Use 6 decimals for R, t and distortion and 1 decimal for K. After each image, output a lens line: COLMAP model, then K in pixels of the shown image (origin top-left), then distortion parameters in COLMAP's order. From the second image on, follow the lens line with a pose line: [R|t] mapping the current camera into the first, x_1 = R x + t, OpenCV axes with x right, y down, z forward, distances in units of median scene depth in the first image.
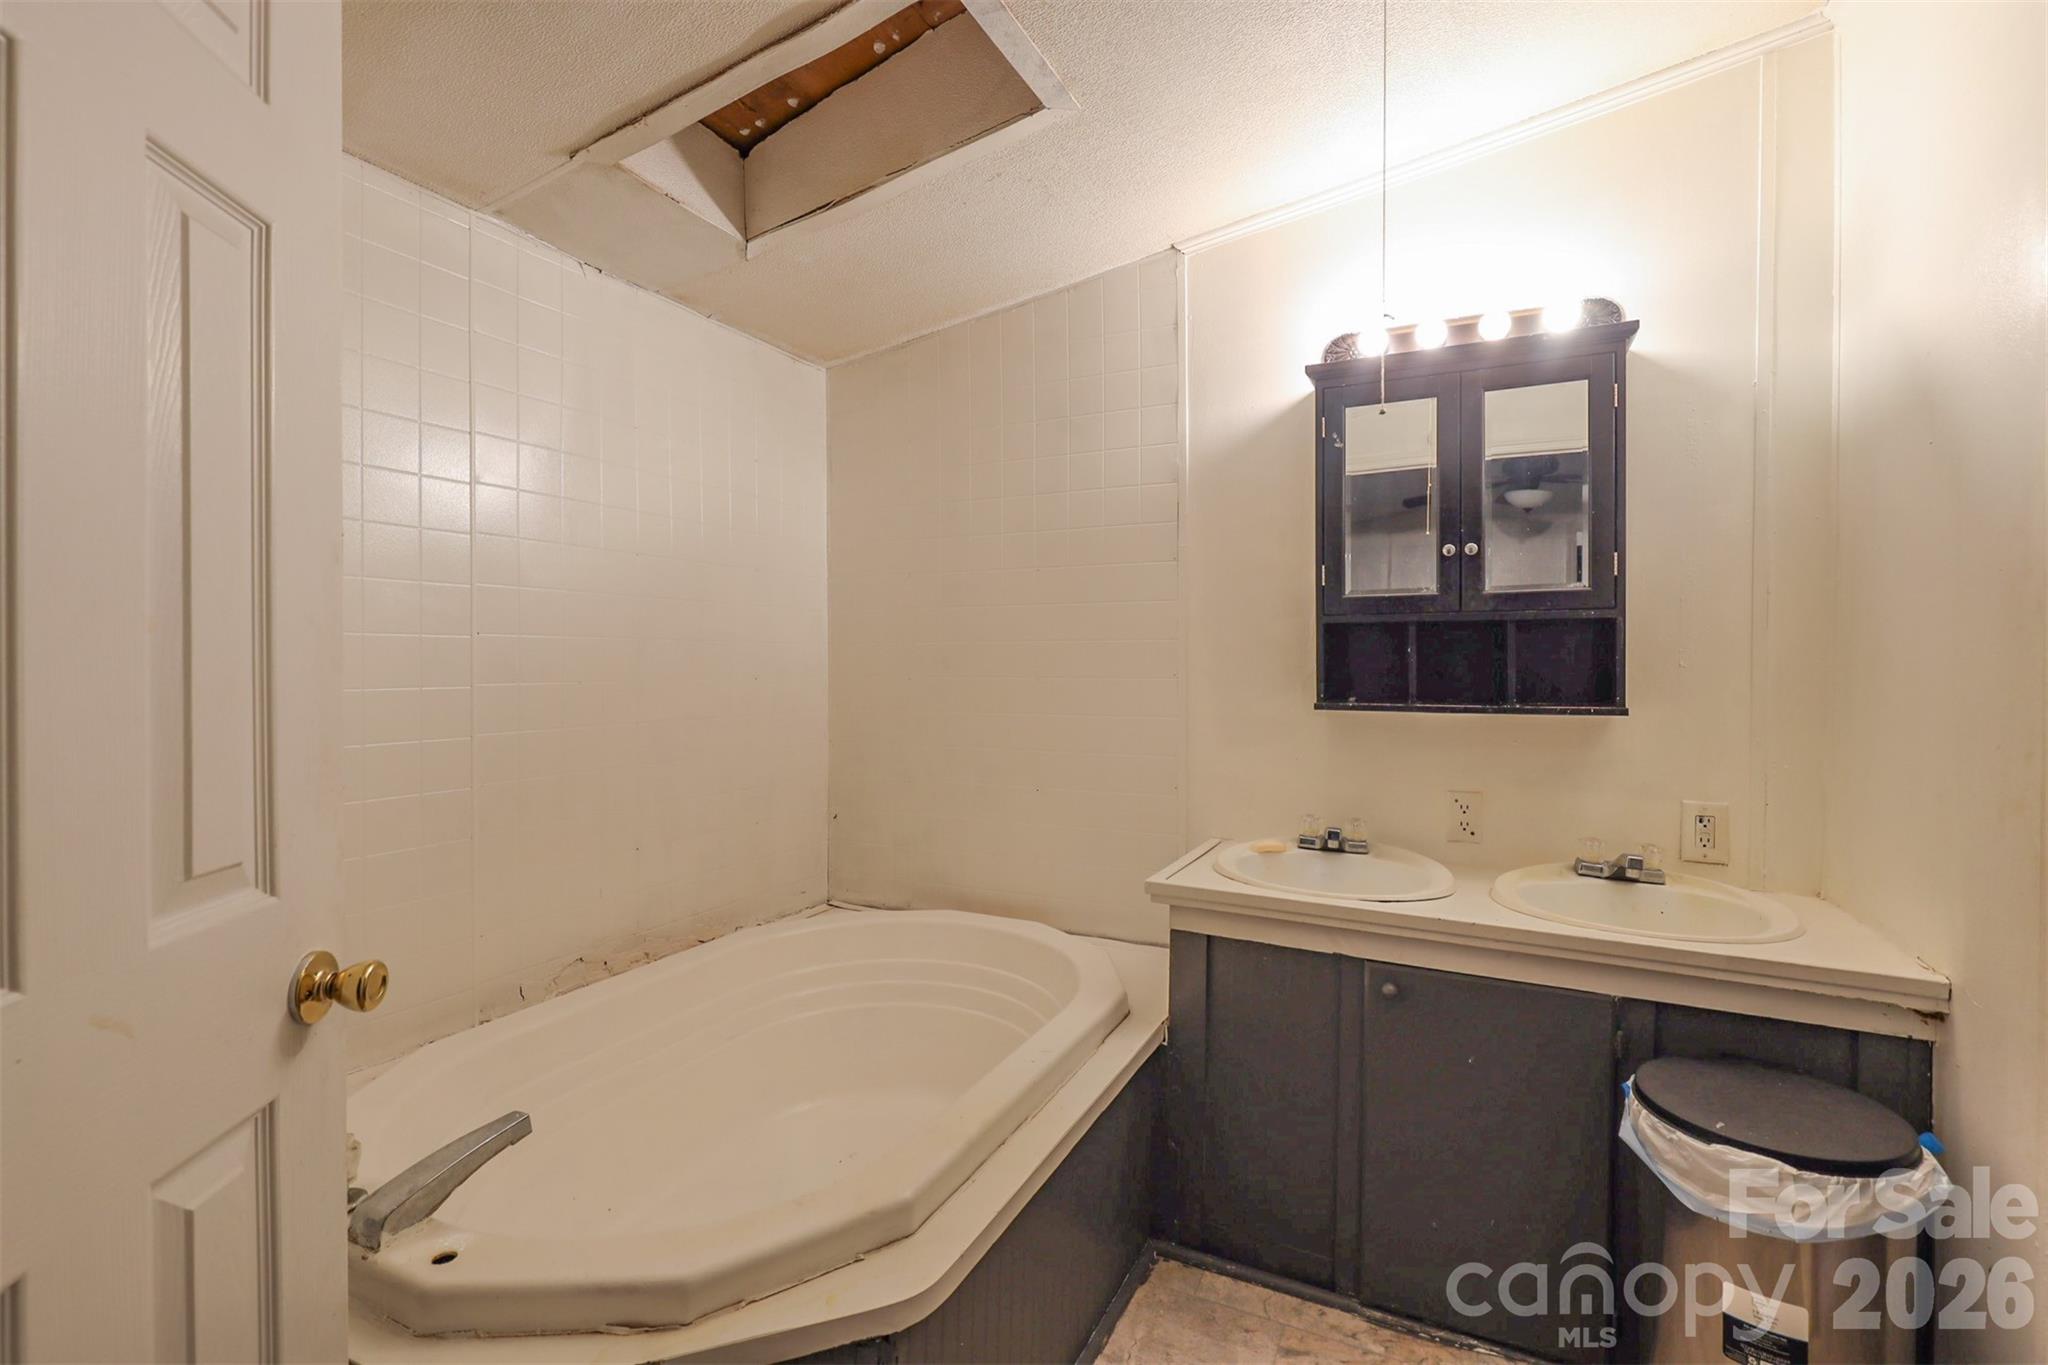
lens RADIAL K [[926.4, 0, 1016.3], [0, 926.4, 675.7], [0, 0, 1]] dist [-0.002381, -0.000065]
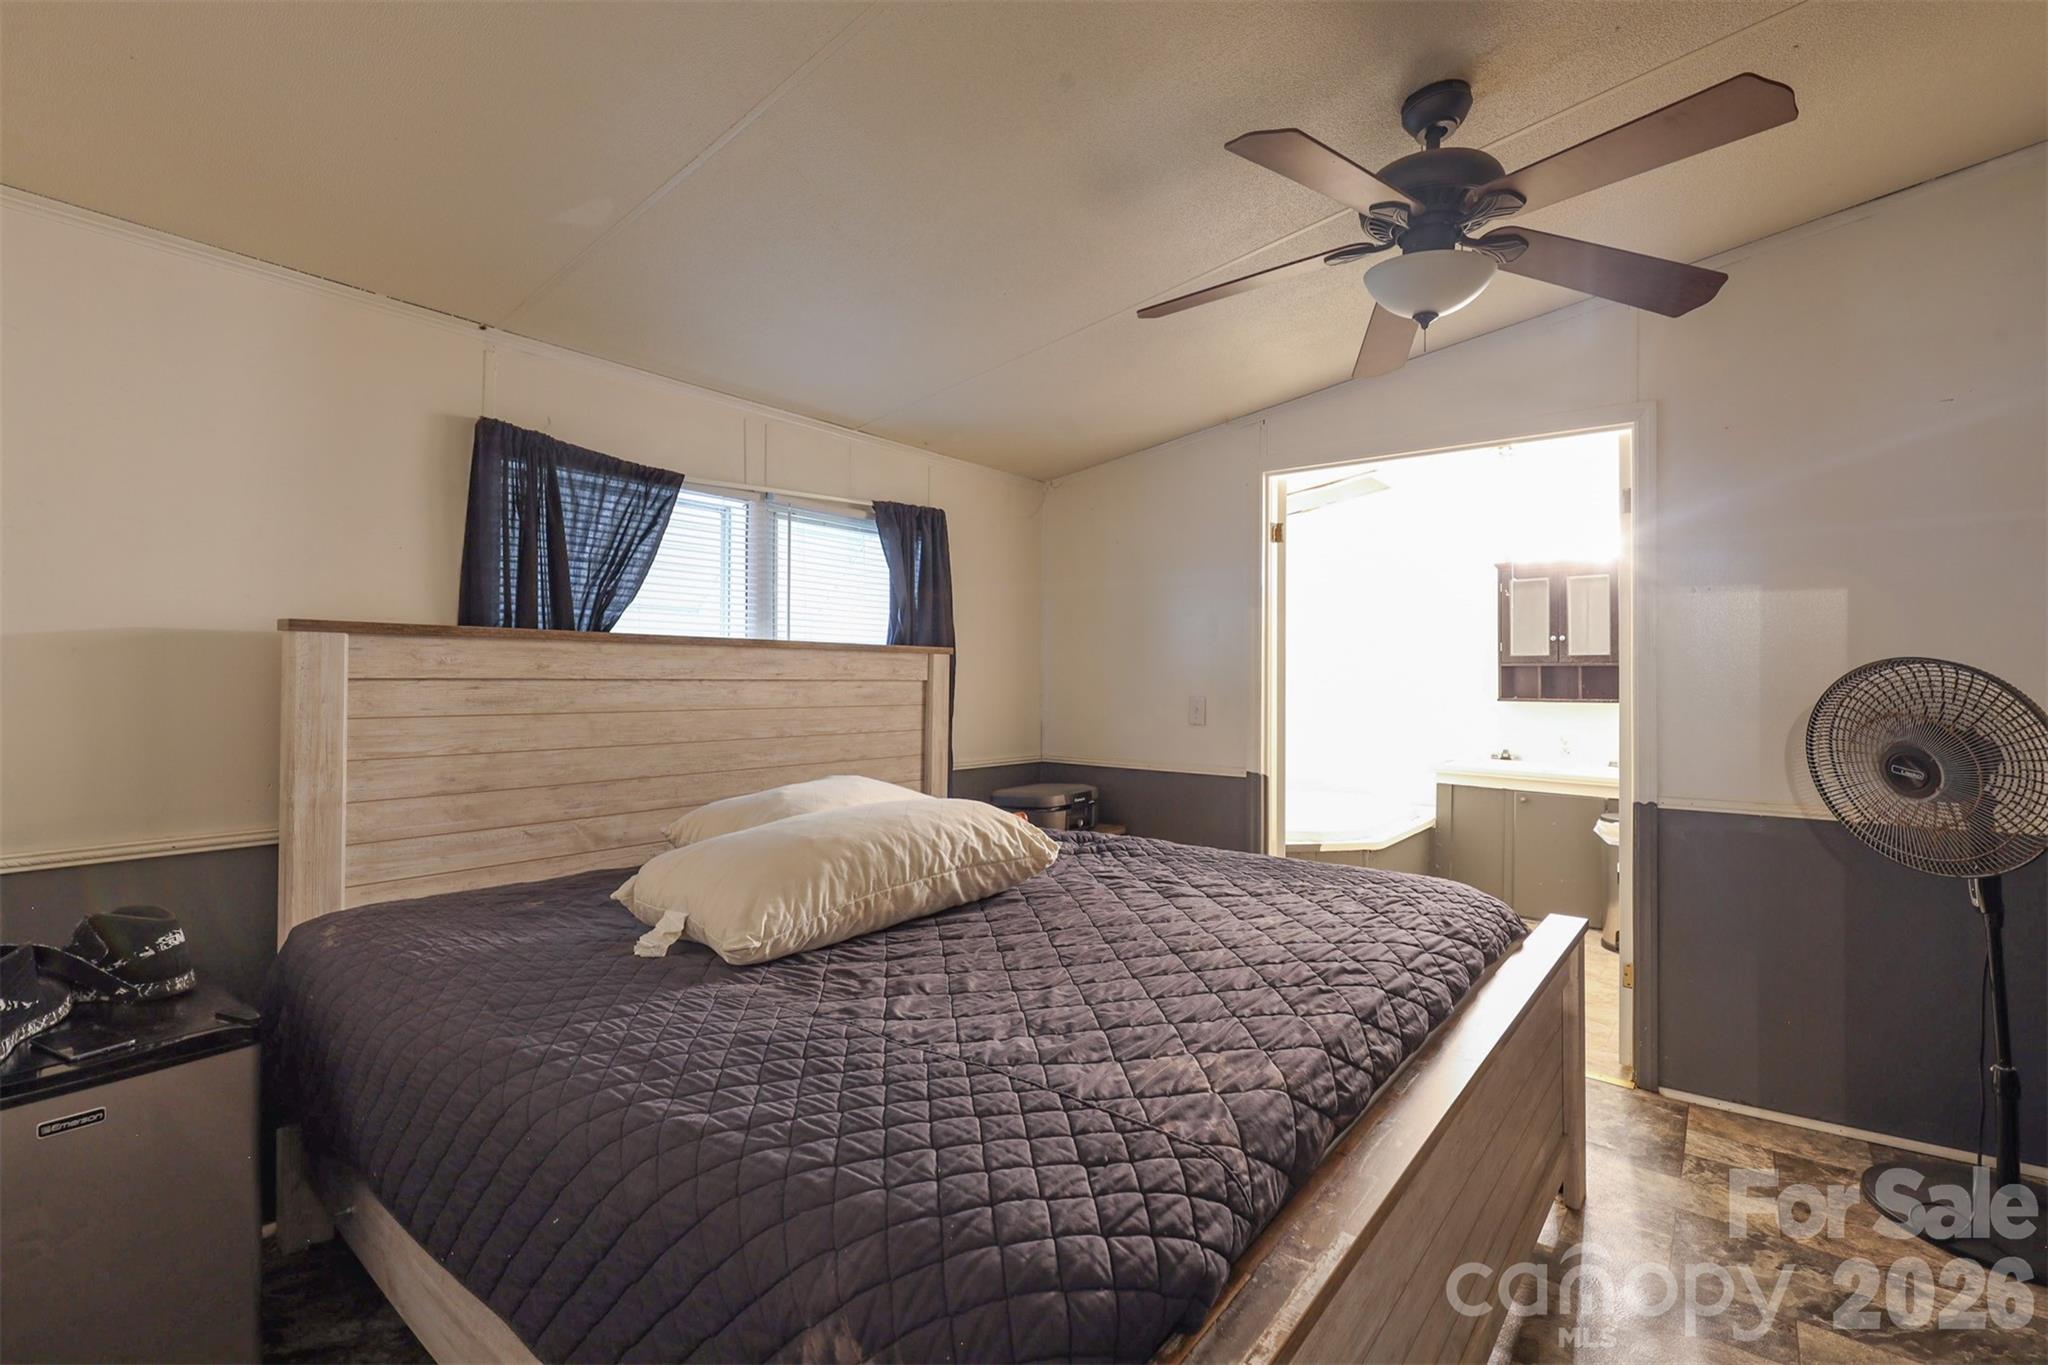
lens RADIAL K [[926.4, 0, 1016.3], [0, 926.4, 675.7], [0, 0, 1]] dist [-0.002381, -0.000065]
pose [[0.978381, 0.006503, -0.206708, -0.446035], [-0.010008, 0.999823, -0.015914, 0.022237], [0.206568, 0.017638, 0.978273, -1.772523]]
